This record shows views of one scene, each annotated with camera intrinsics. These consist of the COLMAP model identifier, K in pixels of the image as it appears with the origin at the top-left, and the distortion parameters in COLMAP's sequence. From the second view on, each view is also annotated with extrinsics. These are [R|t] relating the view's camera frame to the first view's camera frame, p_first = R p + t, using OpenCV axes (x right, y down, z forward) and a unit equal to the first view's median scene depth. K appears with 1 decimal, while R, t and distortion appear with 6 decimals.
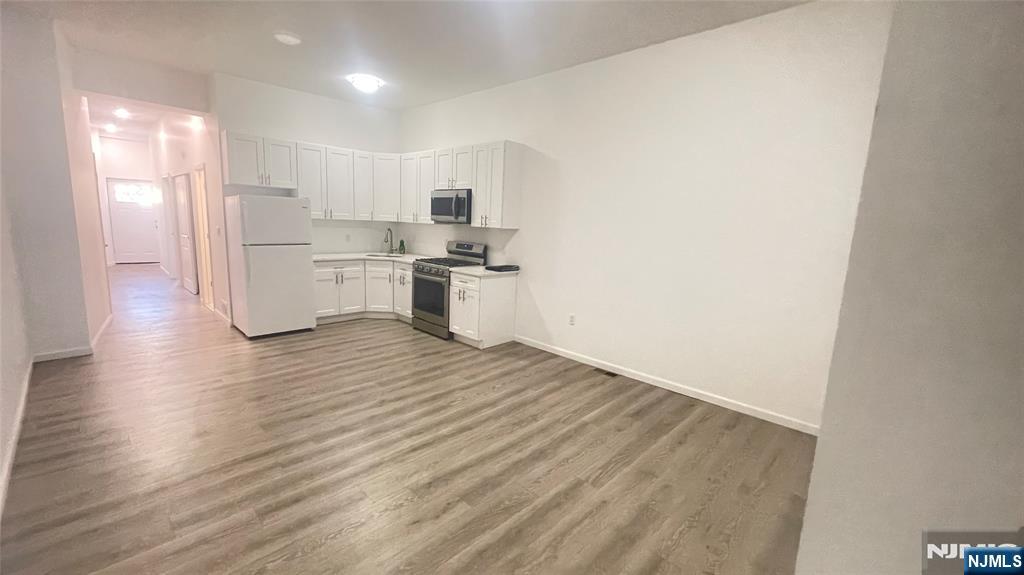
lens RADIAL K [[418.2, 0, 513.0], [0, 418.2, 290.4], [0, 0, 1]] dist [0.004779, -0.000159]
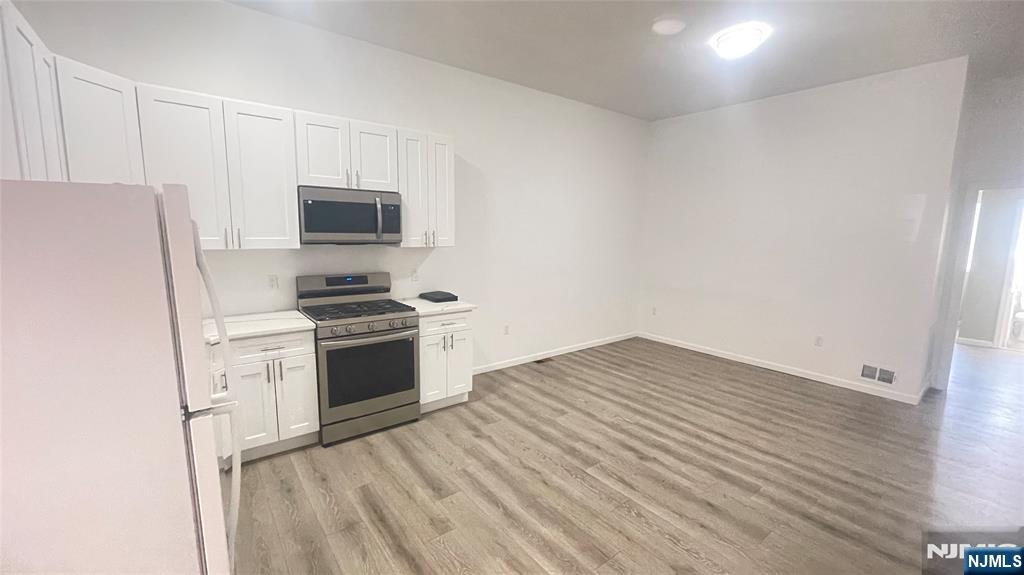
lens RADIAL K [[418.2, 0, 511.3], [0, 418.2, 290.8], [0, 0, 1]] dist [0.004779, -0.000159]
pose [[0.143843, -0.181432, 0.972827, -0.741359], [0.155865, 0.974933, 0.158779, -0.162533], [-0.977249, 0.128791, 0.168516, 0.710921]]
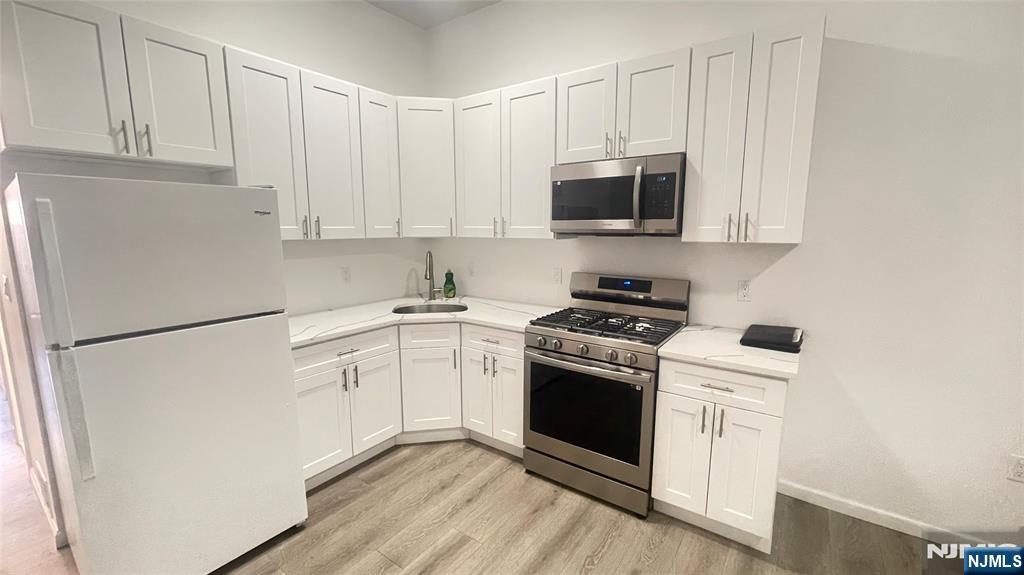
lens RADIAL K [[418.2, 0, 513.2], [0, 418.2, 288.2], [0, 0, 1]] dist [0.004779, -0.000159]
pose [[0.988516, -0.063376, 0.137183, -0.327446], [0.065592, 0.997778, -0.011695, -0.111494], [-0.136137, 0.020559, 0.990477, 0.598027]]
